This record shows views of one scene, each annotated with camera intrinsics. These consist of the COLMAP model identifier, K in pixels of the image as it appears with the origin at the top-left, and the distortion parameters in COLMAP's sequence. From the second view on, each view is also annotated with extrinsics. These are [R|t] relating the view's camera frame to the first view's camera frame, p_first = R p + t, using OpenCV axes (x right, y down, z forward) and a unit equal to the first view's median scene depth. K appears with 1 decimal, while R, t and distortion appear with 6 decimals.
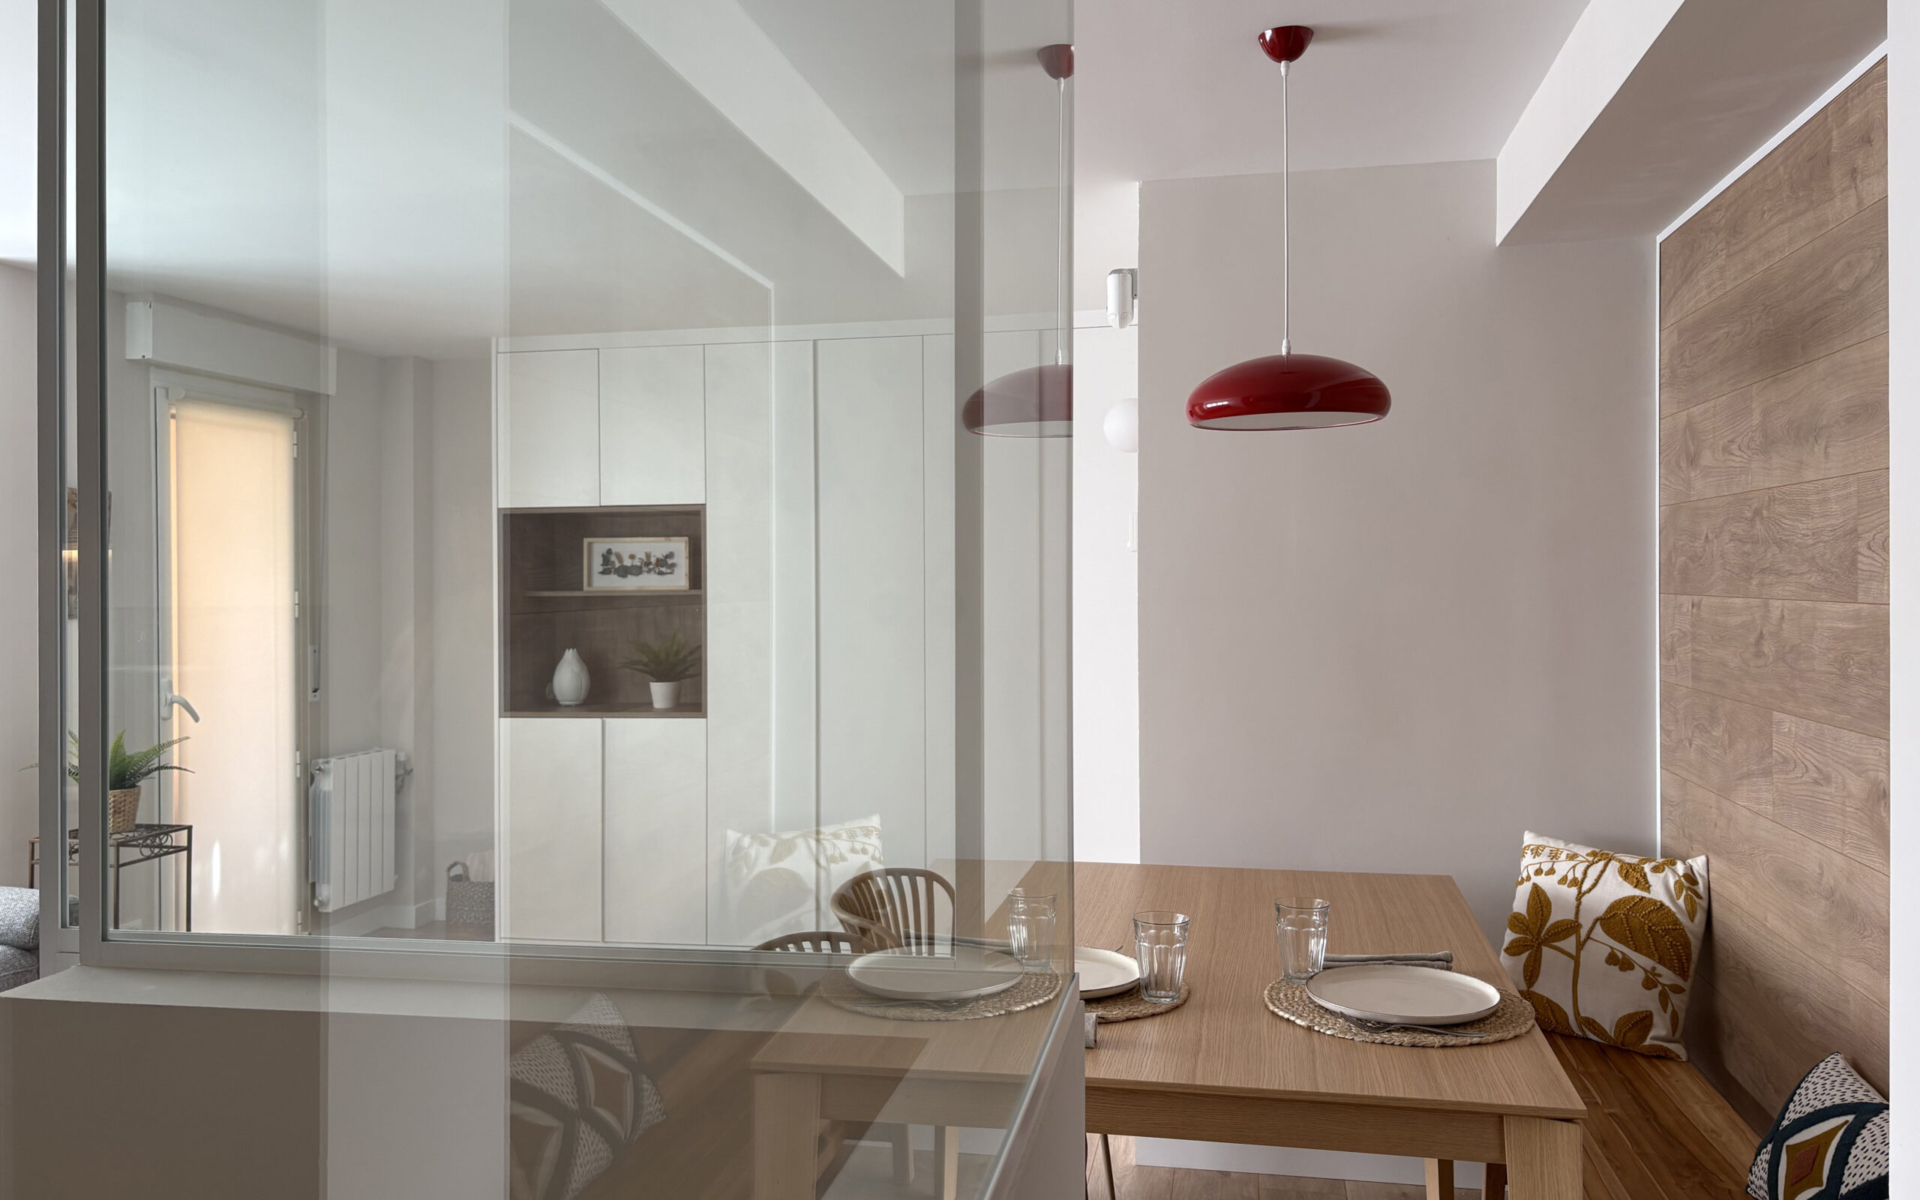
lens RADIAL K [[1450.7, 0, 904.1], [0, 1450.7, 532.7], [0, 0, 1]] dist [0.043559, -0.048741]
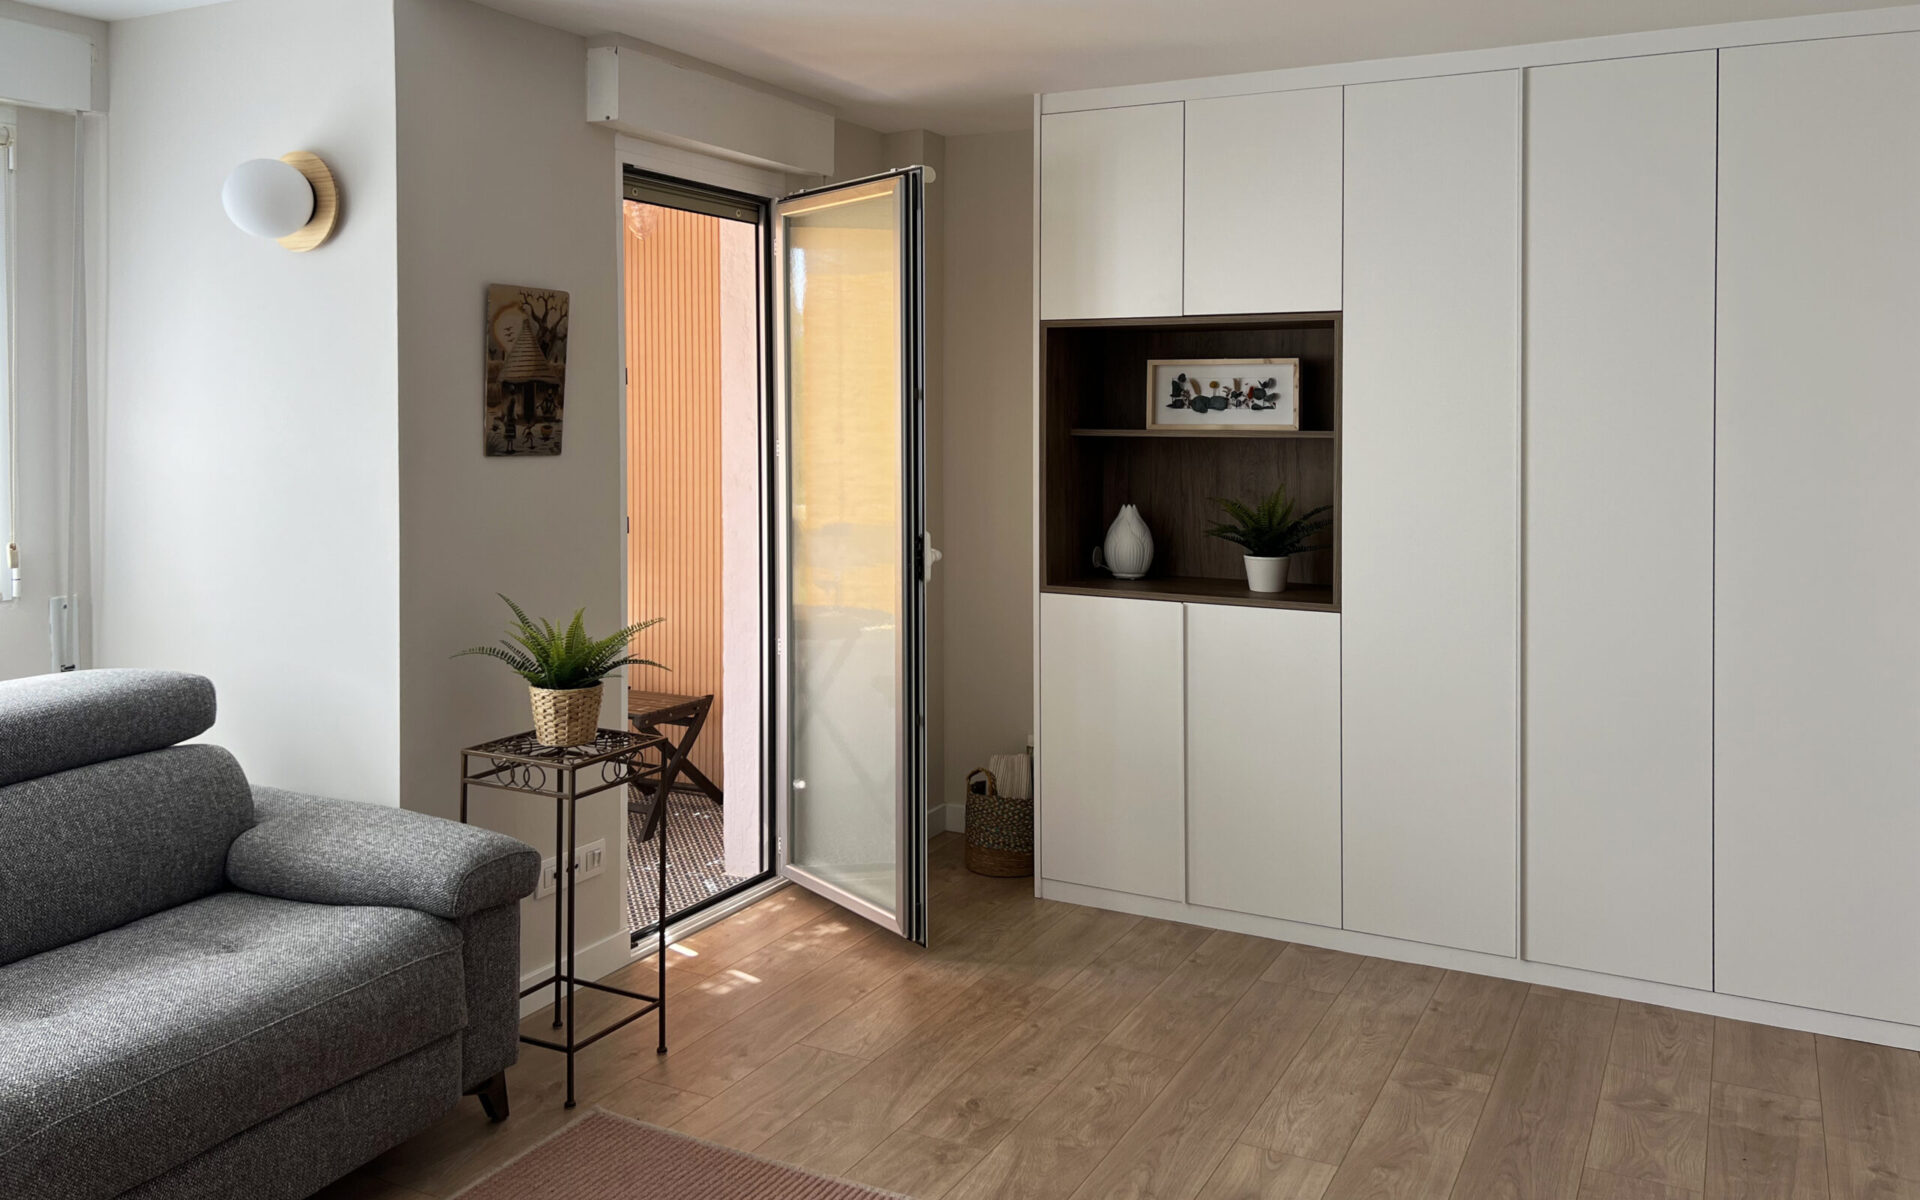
lens RADIAL K [[1472.4, 0, 1007.3], [0, 1472.4, 415.2], [0, 0, 1]] dist [0.049382, -0.044558]
pose [[0.970739, 0.012367, -0.239820, -0.116318], [-0.005168, 0.999518, 0.030623, 0.010268], [0.240083, -0.028487, 0.970334, 0.261191]]
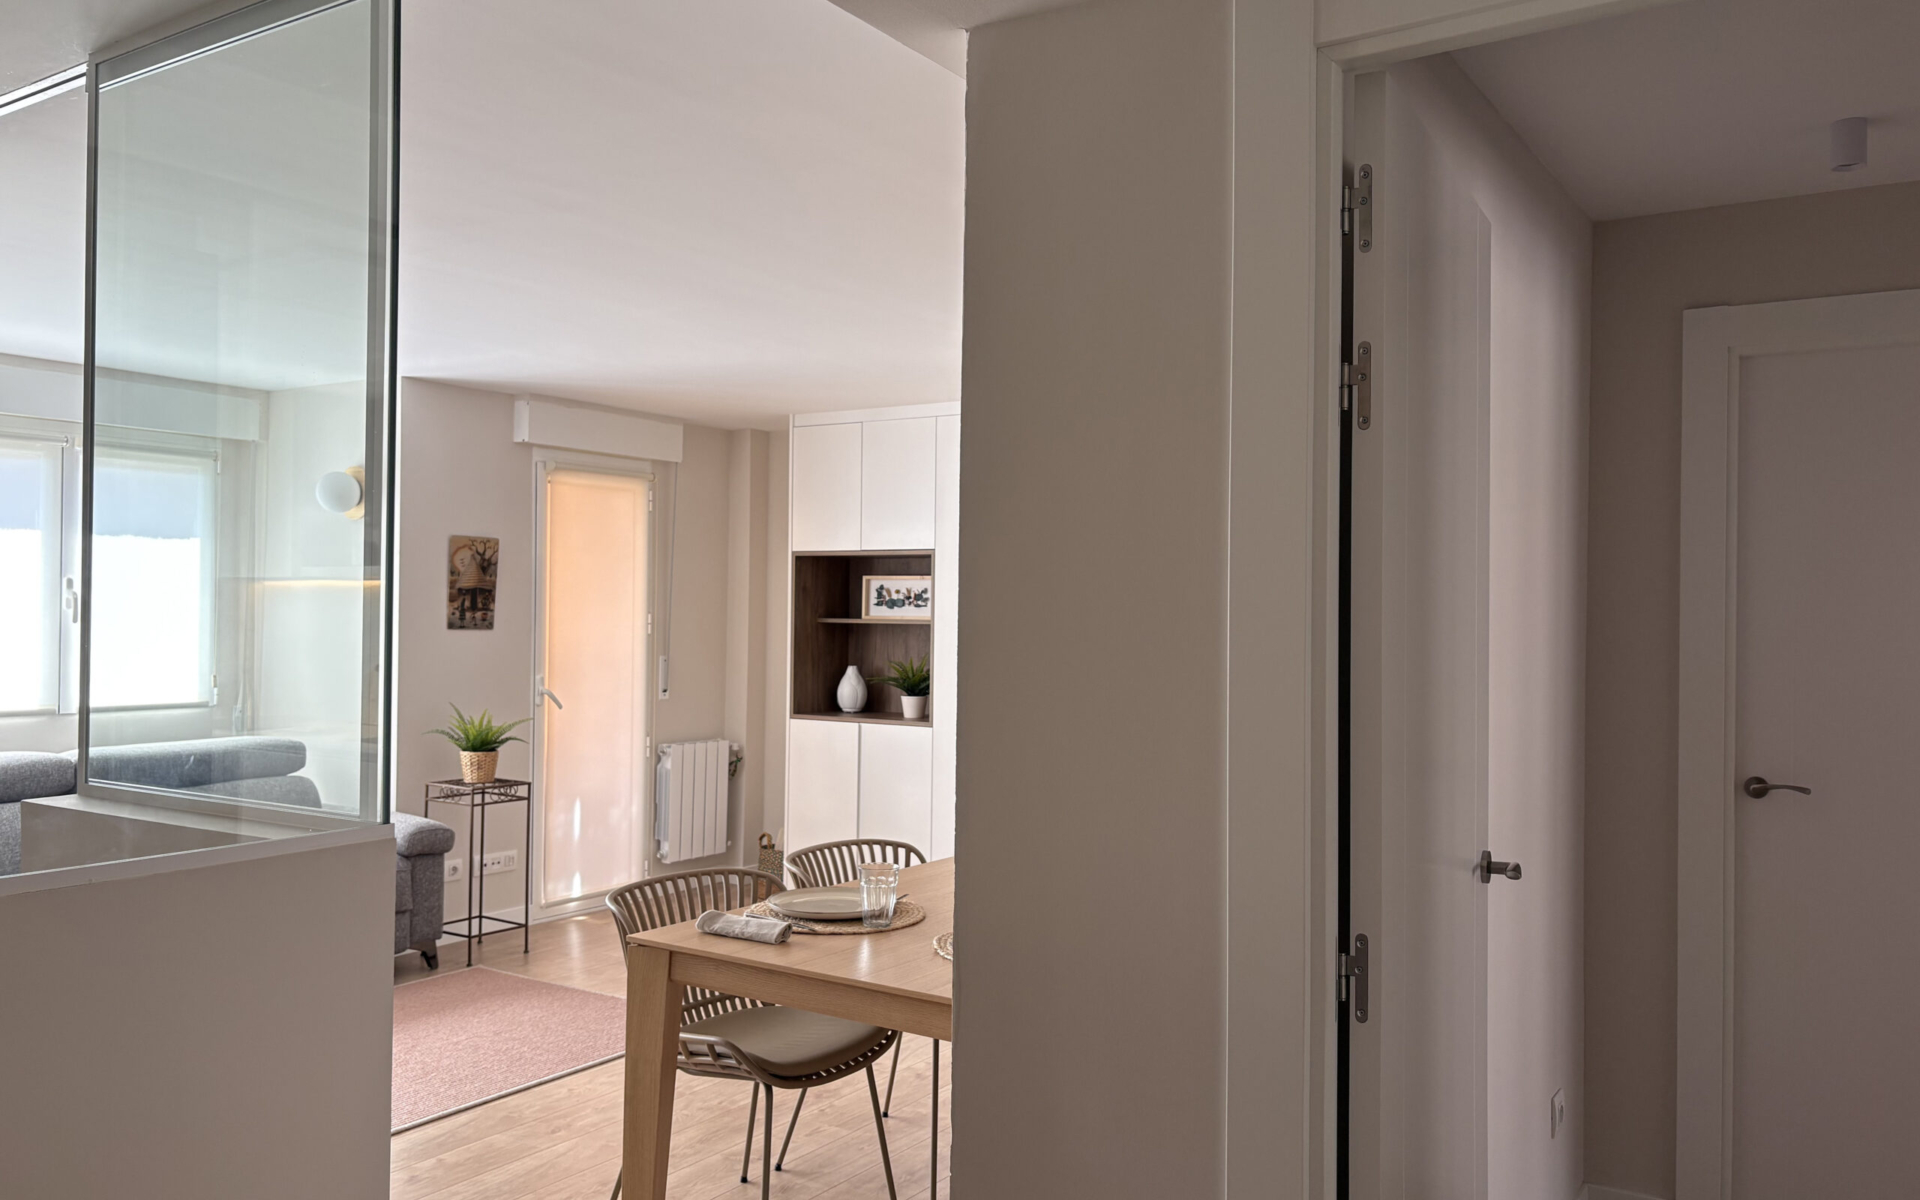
lens RADIAL K [[1450.7, 0, 922.3], [0, 1450.7, 556.5], [0, 0, 1]] dist [0.043559, -0.048741]
pose [[0.922240, 0.005522, -0.386579, 0.311761], [-0.008987, 0.999934, -0.007157, -0.004119], [0.386514, 0.010075, 0.922228, -0.099921]]
